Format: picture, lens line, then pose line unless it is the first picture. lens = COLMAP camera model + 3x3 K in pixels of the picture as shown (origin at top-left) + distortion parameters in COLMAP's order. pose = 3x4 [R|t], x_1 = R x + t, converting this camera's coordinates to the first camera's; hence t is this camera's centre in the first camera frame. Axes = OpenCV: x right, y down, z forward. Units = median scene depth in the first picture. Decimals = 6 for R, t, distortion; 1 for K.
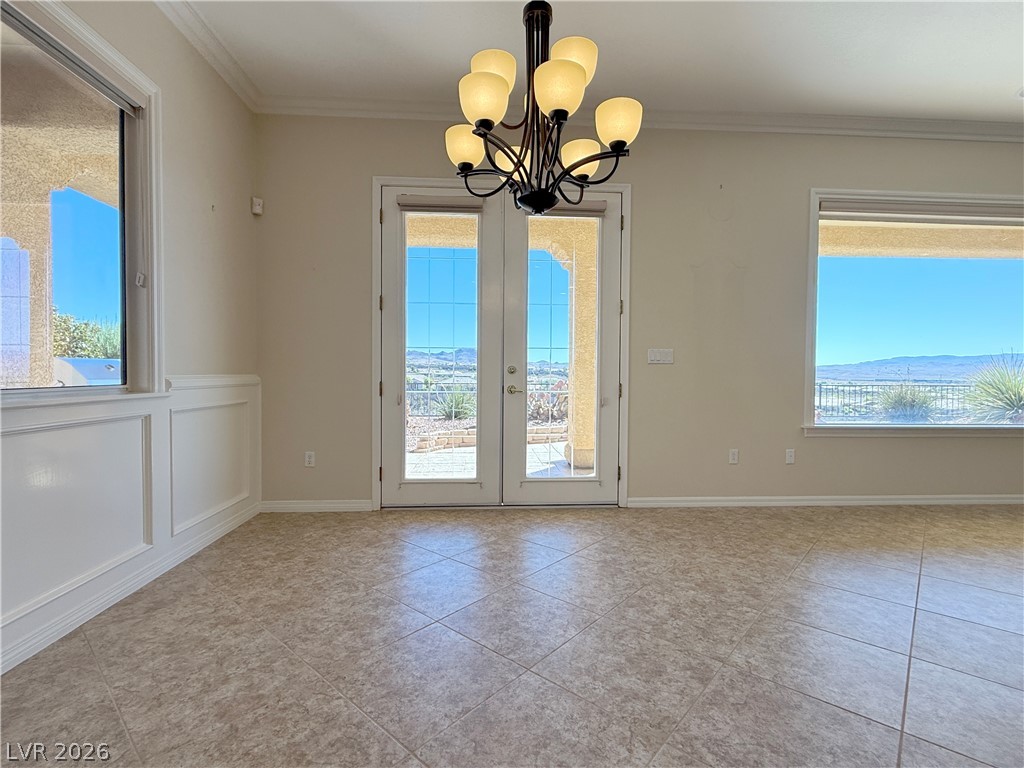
lens RADIAL K [[485.8, 0, 512.1], [0, 485.8, 384.3], [0, 0, 1]] dist [-0.001189, 0.000228]
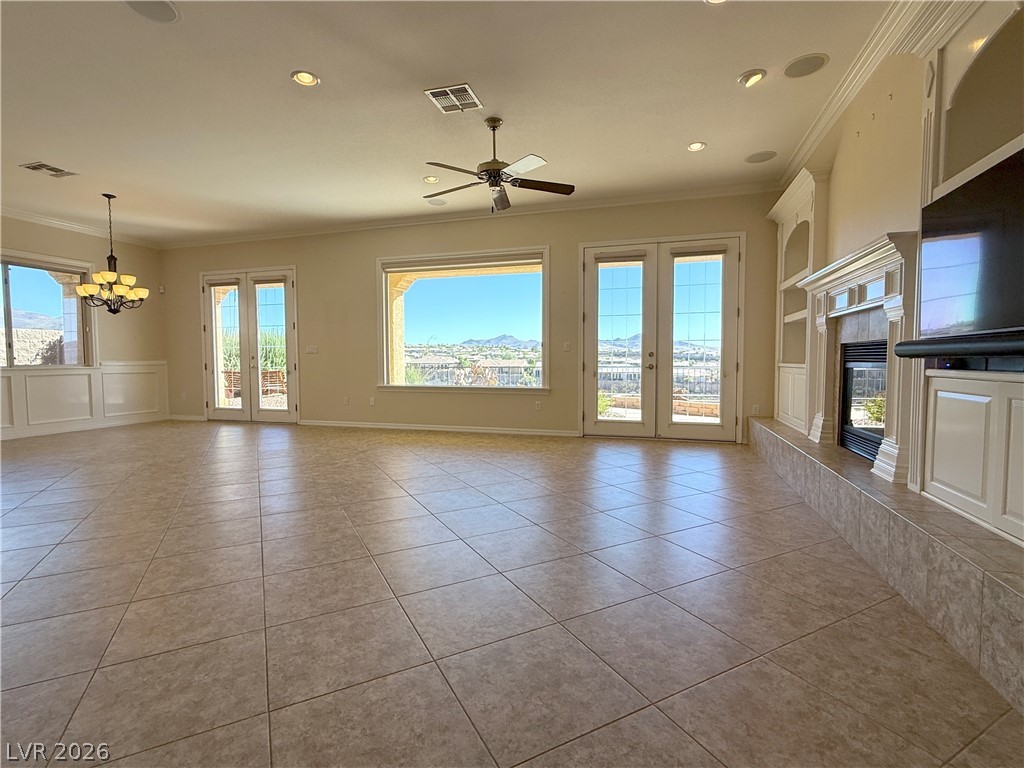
lens RADIAL K [[485.8, 0, 513.3], [0, 485.8, 382.9], [0, 0, 1]] dist [-0.001189, 0.000228]
pose [[0.937074, 0.005742, -0.349084, 1.994617], [0.002594, 0.999723, 0.023408, 0.038844], [0.349122, -0.022840, 0.936799, -0.656117]]
